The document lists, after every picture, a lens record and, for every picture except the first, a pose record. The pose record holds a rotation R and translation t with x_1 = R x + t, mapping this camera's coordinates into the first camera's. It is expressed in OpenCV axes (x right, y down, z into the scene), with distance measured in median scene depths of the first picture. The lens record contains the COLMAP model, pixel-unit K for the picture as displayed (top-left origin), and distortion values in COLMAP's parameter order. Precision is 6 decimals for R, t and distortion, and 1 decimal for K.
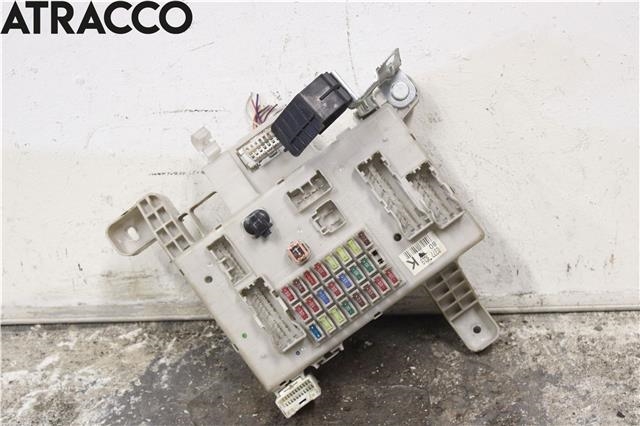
lens RADIAL K [[1179.0, 0, 321.9], [0, 1179.0, 178.7], [0, 0, 1]] dist [-0.021389, -0.170658]
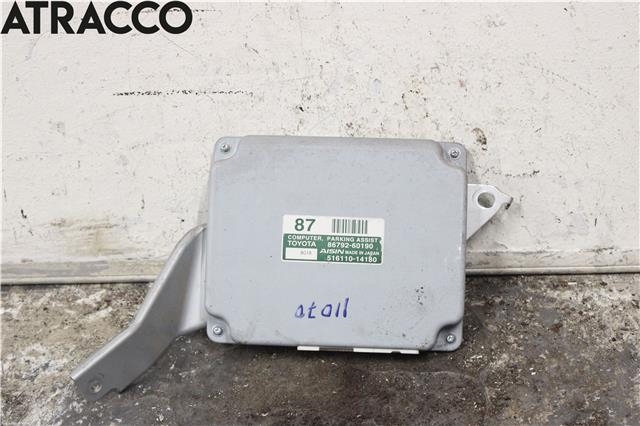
lens RADIAL K [[1332.9, 0, 316.3], [0, 1332.9, 197.0], [0, 0, 1]] dist [0.016631, -0.064785]
pose [[0.999873, -0.002635, 0.015692, -0.030003], [0.000939, 0.994247, 0.107111, -0.029714], [-0.015884, -0.107082, 0.994123, 0.140441]]
